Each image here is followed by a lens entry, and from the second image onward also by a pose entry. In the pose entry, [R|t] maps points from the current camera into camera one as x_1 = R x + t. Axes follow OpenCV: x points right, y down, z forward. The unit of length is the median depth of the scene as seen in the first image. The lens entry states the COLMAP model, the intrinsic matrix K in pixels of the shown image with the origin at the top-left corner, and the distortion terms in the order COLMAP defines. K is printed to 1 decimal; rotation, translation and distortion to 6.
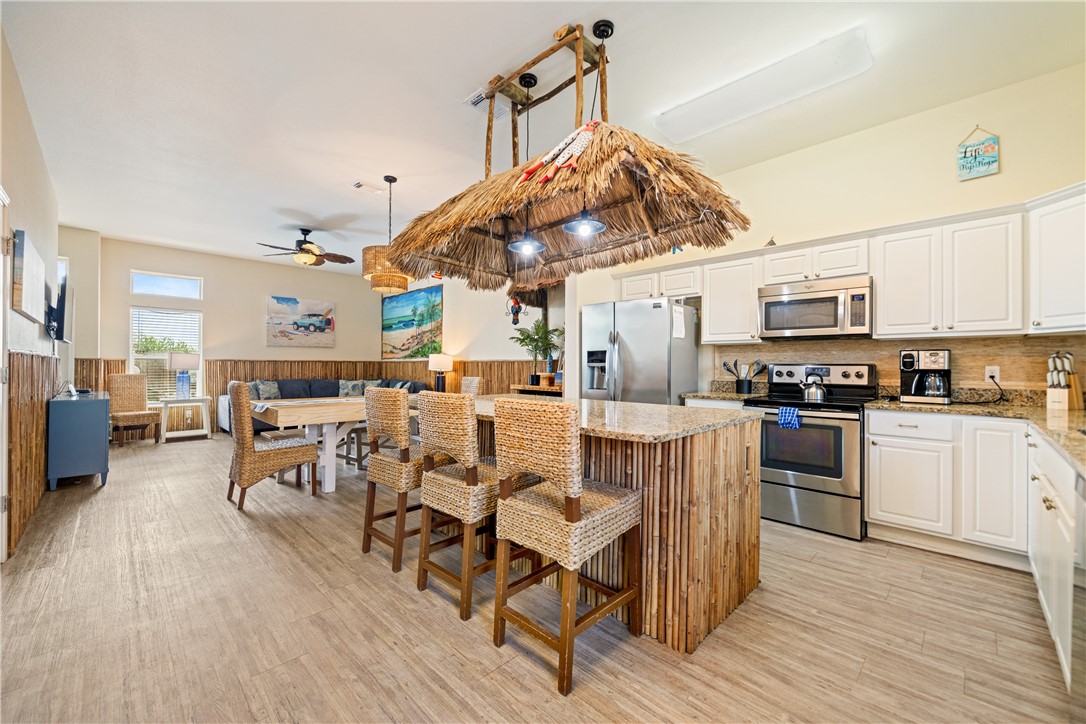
lens RADIAL K [[432.2, 0, 543.0], [0, 432.2, 362.0], [0, 0, 1]] dist [0.000603, 0.000086]
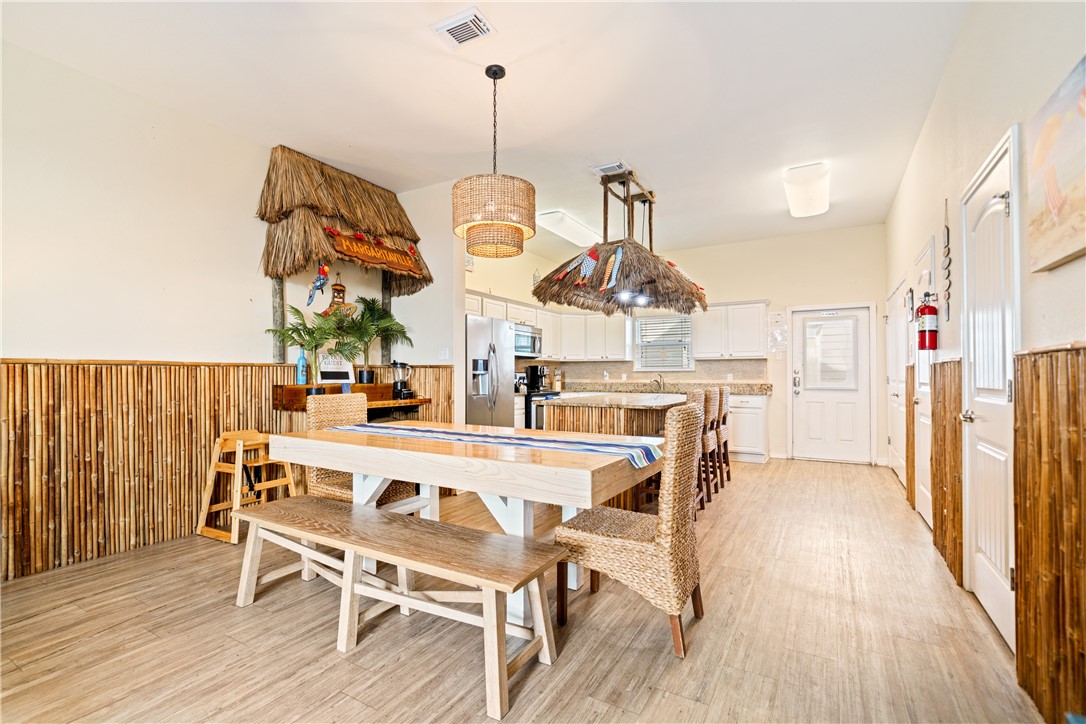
lens RADIAL K [[485.6, 0, 546.0], [0, 485.6, 367.0], [0, 0, 1]] dist [0.000632, -0.000161]
pose [[-0.251595, 0.009445, 0.967787, -1.397703], [-0.009464, 0.999881, -0.012218, 0.007593], [-0.967786, -0.012233, -0.251475, 1.480700]]
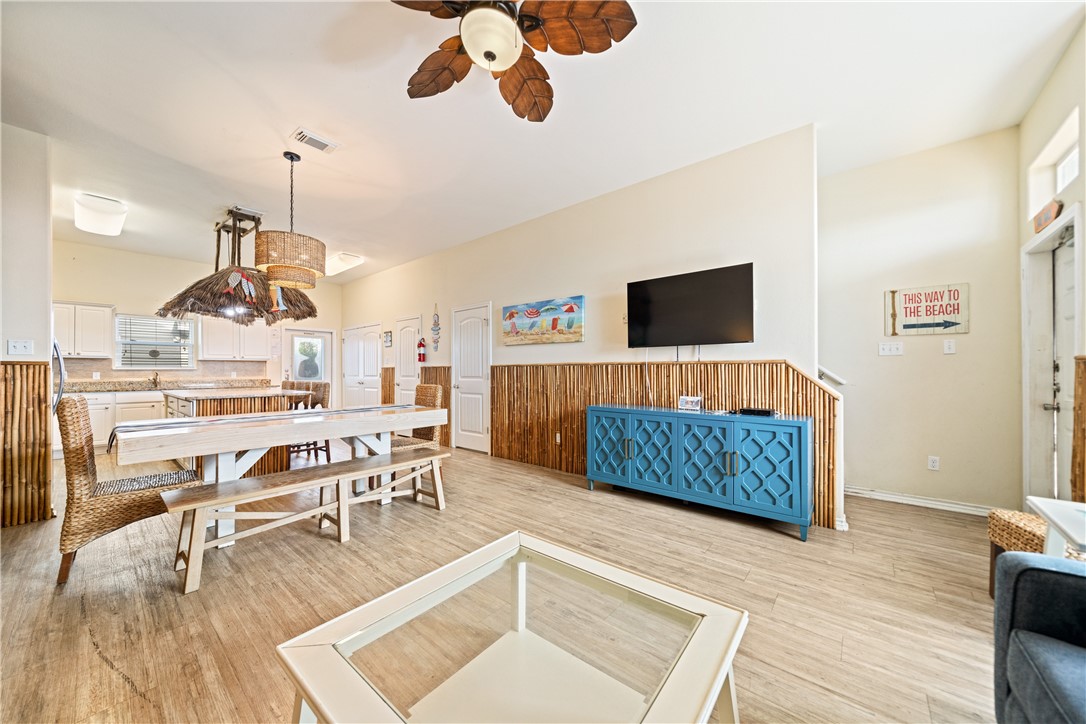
lens RADIAL K [[379.1, 0, 546.4], [0, 379.1, 370.1], [0, 0, 1]] dist [-0.001186, -0.000150]
pose [[-0.996226, -0.002256, -0.086770, -1.072109], [-0.001204, 0.999925, -0.012177, 0.017042], [0.086791, -0.012027, -0.996154, 2.417177]]
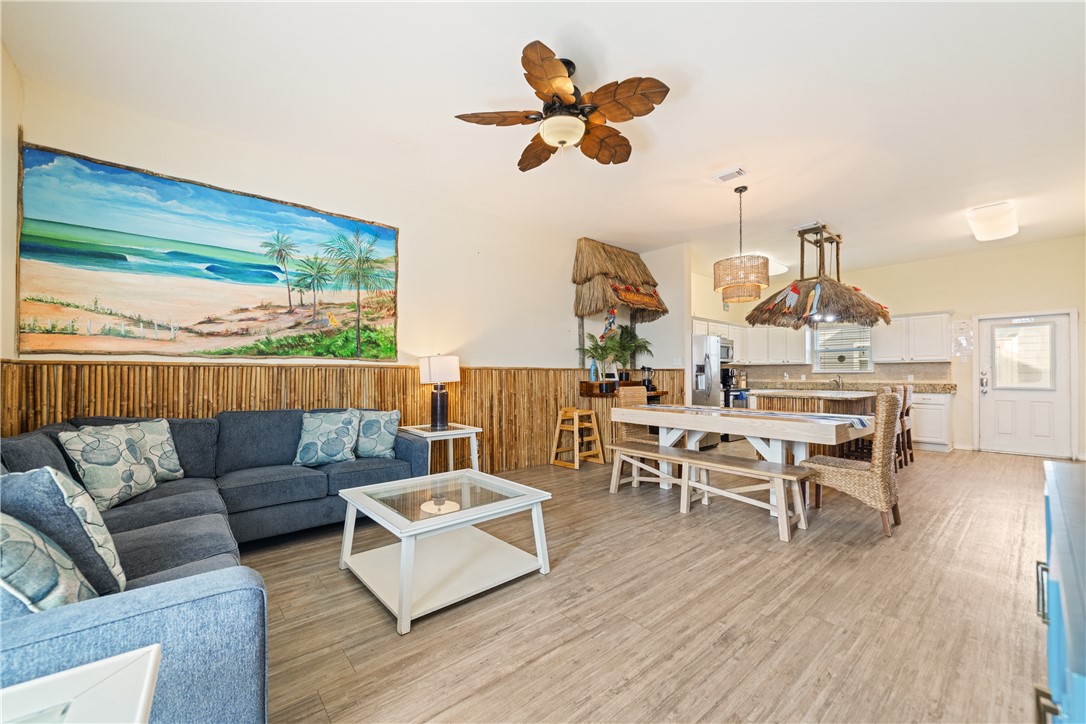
lens RADIAL K [[426.3, 0, 545.0], [0, 426.3, 370.9], [0, 0, 1]] dist [-0.000915, -0.000239]
pose [[0.080498, 0.004937, 0.996743, -1.851671], [-0.009770, 0.999944, -0.004164, 0.009723], [-0.996707, -0.009403, 0.080542, 1.846539]]
